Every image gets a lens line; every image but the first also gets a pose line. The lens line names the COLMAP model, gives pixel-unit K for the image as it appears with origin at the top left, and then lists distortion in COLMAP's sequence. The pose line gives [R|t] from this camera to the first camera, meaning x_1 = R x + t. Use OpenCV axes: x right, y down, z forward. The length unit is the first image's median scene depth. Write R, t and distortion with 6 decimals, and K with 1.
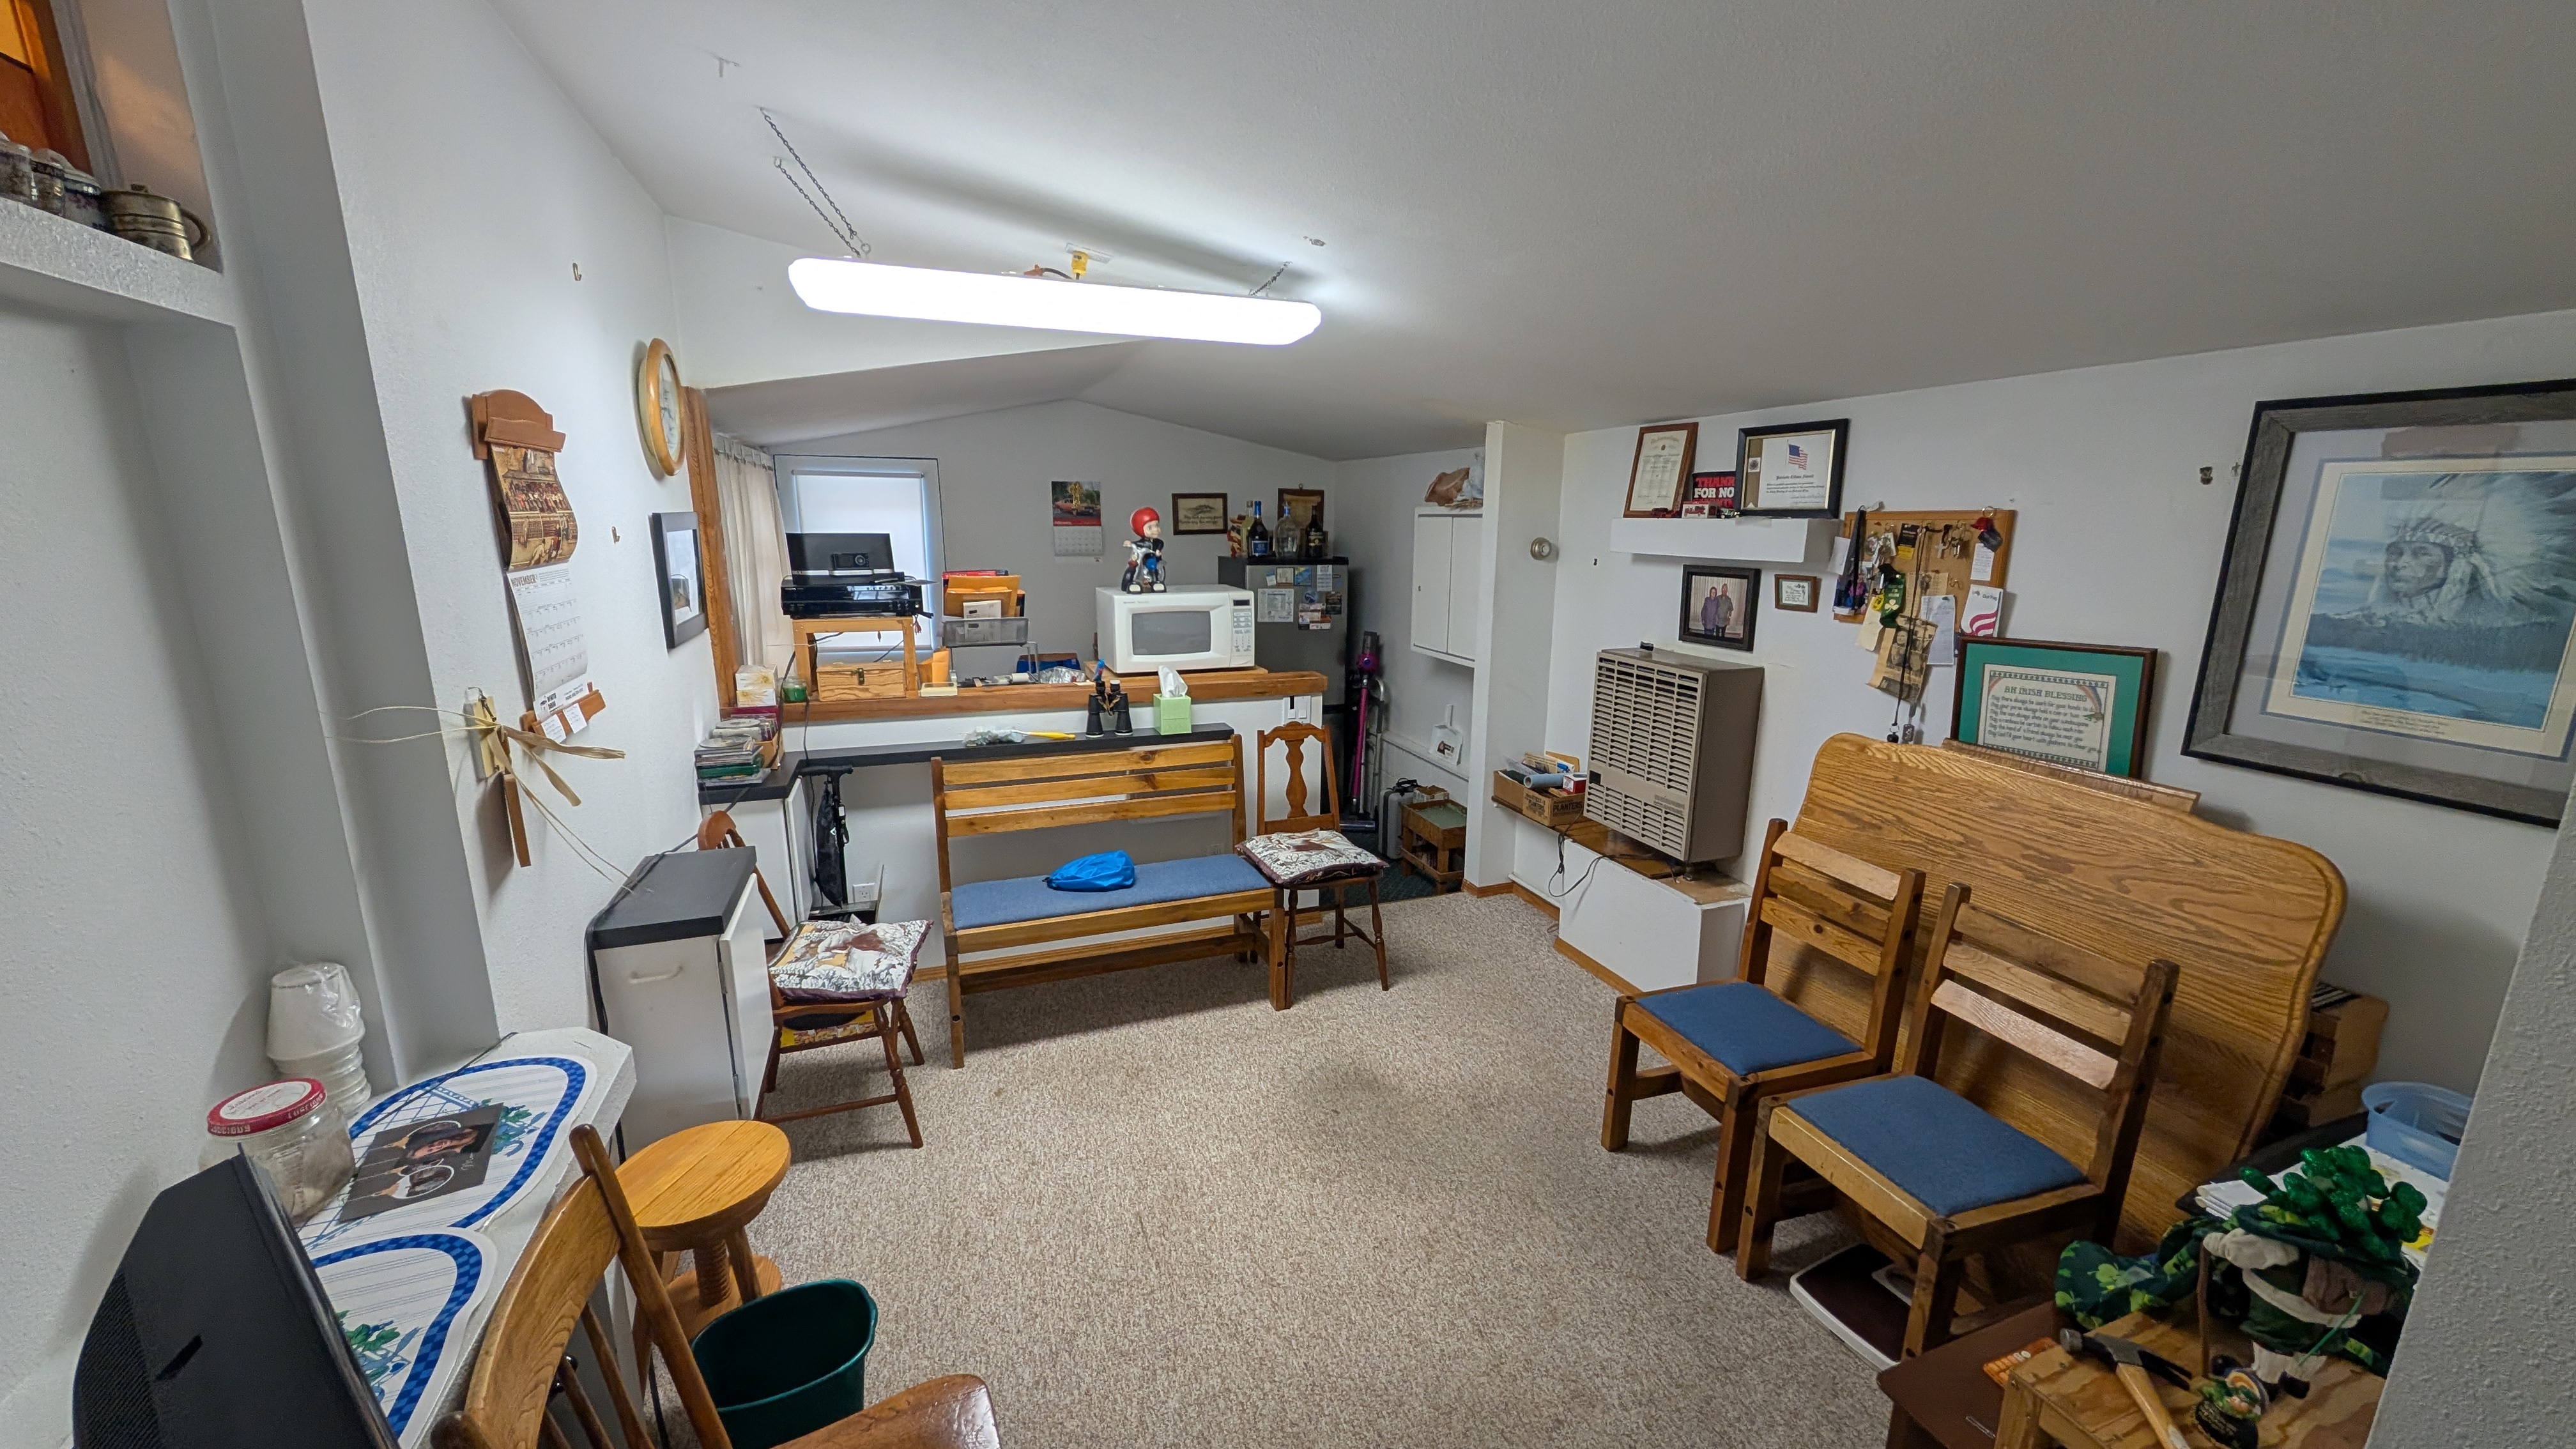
lens RADIAL K [[977.8, 0, 1285.9], [0, 977.8, 736.6], [0, 0, 1]] dist [0.004960, 0.000266]
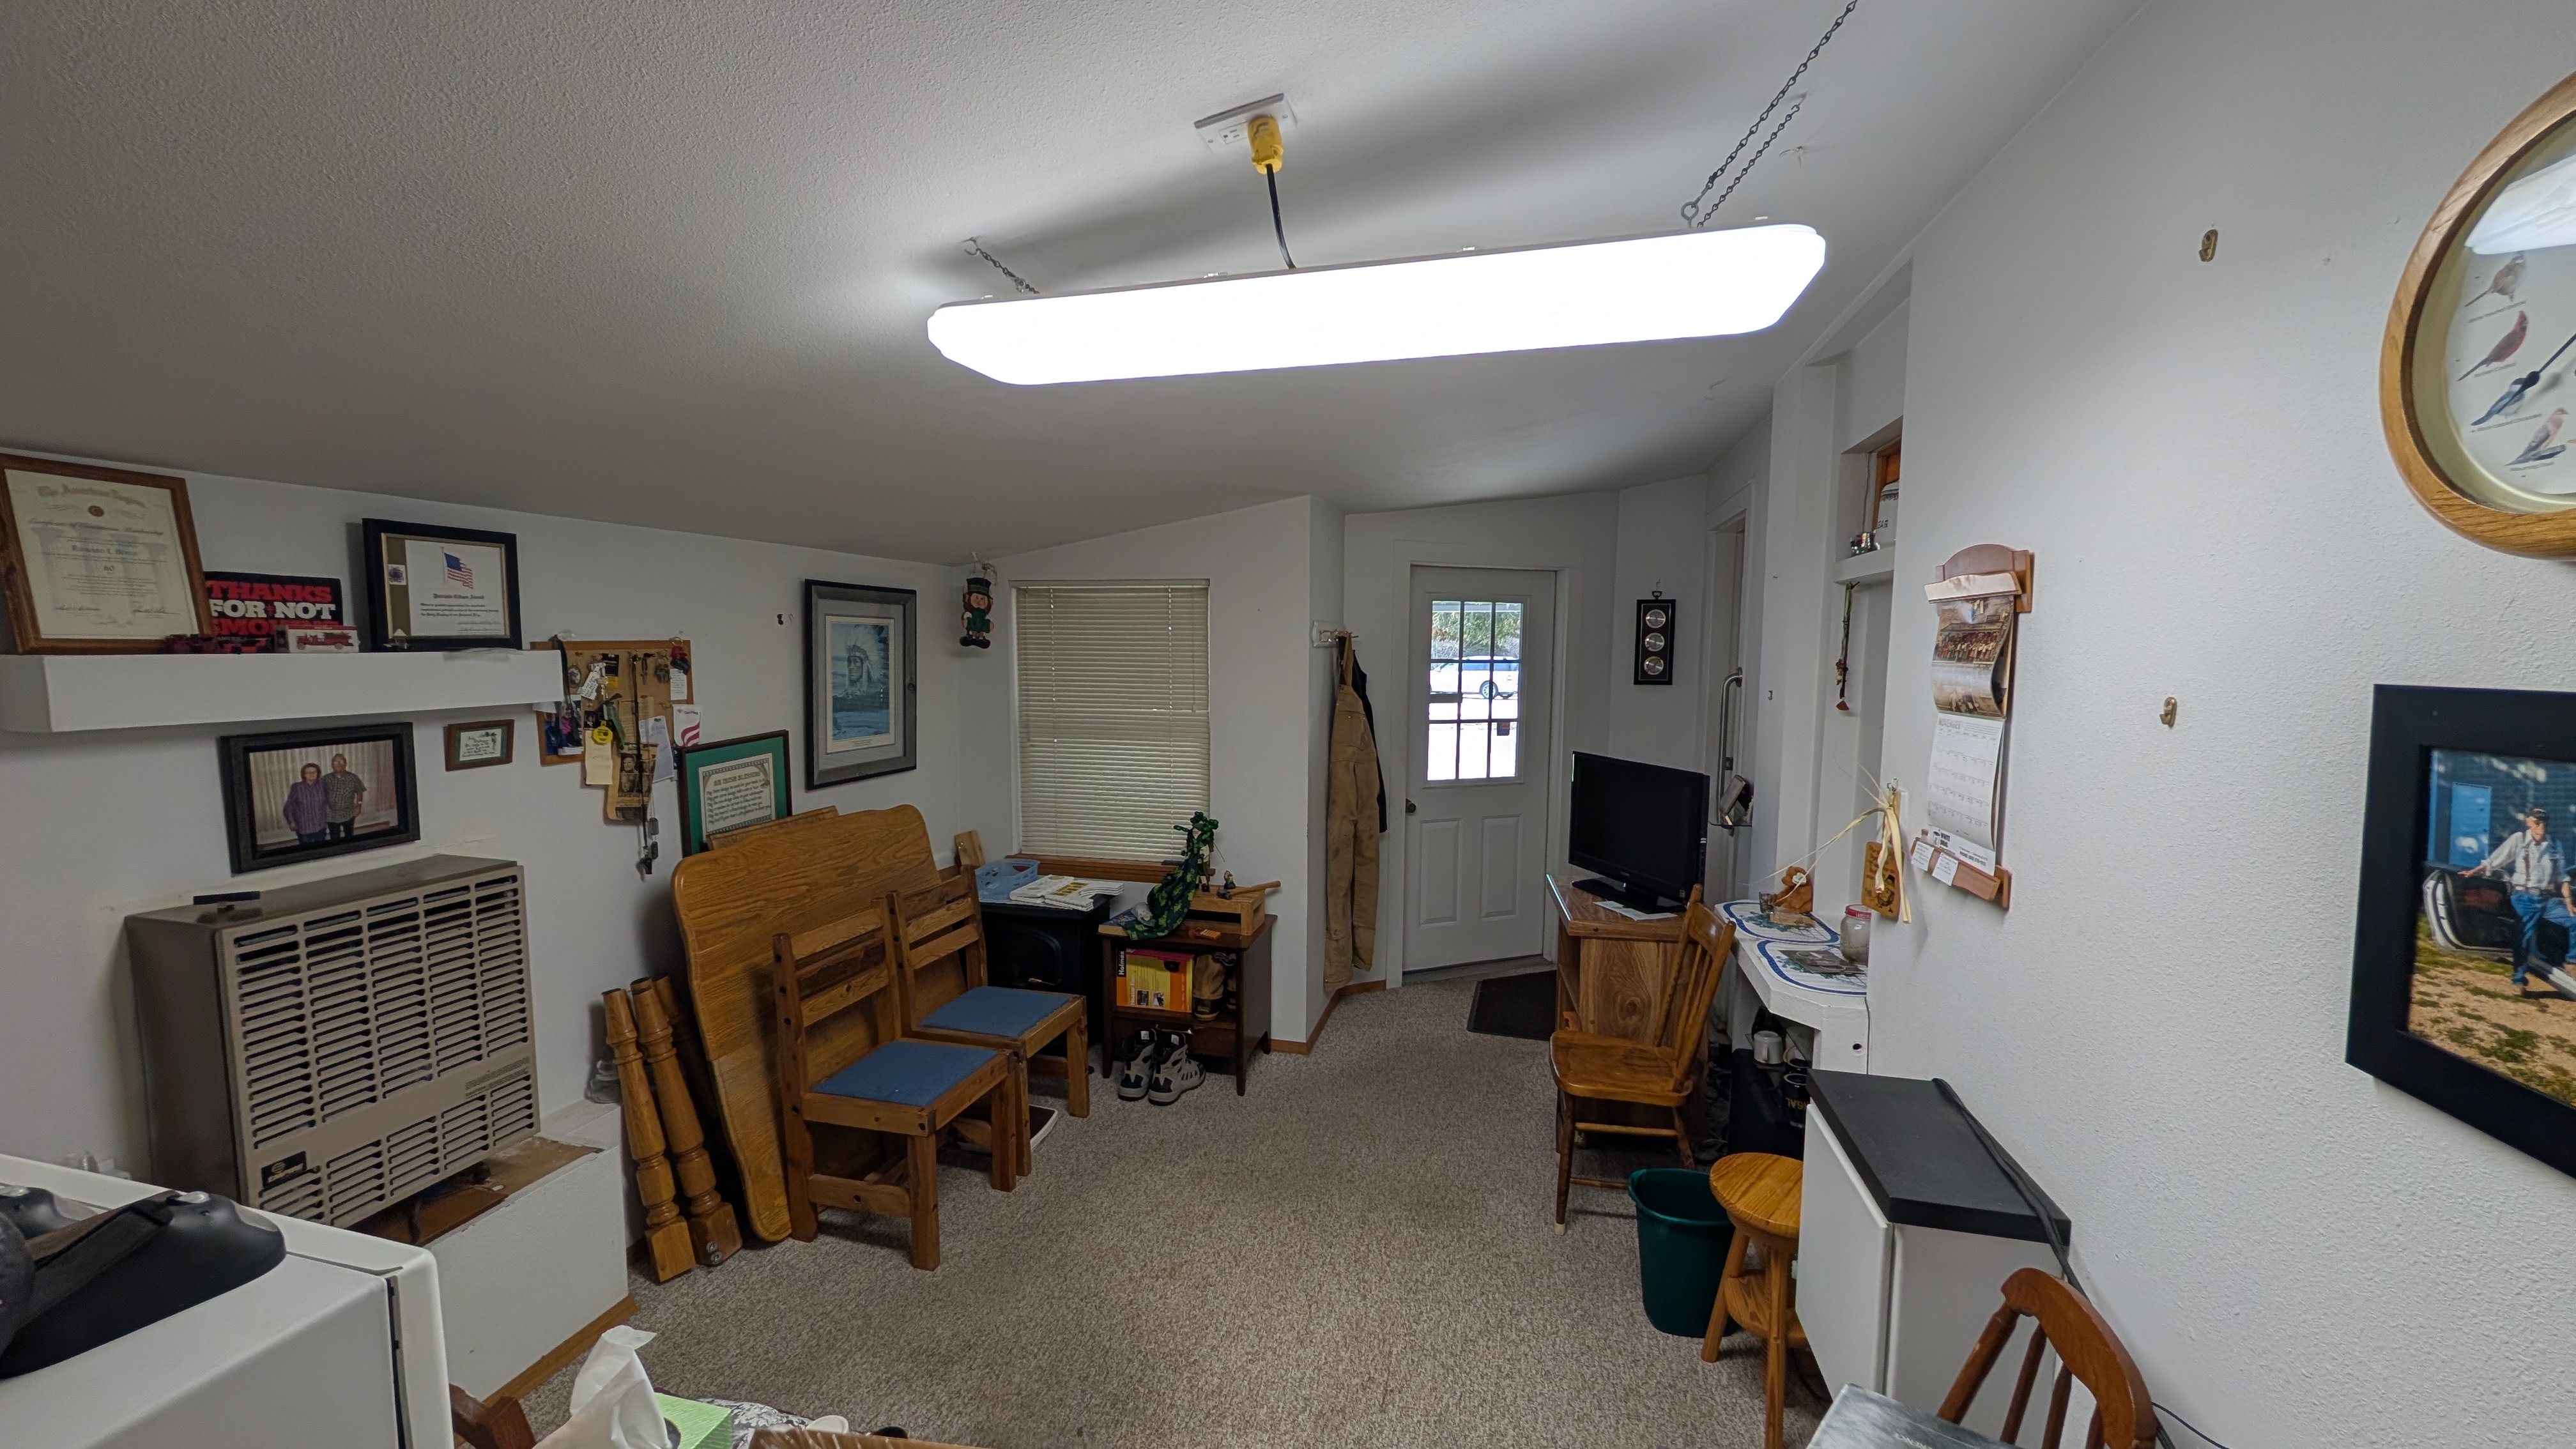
lens RADIAL K [[977.8, 0, 1282.0], [0, 977.8, 725.0], [0, 0, 1]] dist [0.004960, 0.000266]
pose [[-0.820730, -0.059279, 0.568233, -0.486319], [0.117866, 0.955638, 0.269934, -0.329322], [-0.559026, 0.288518, -0.777334, 1.385151]]
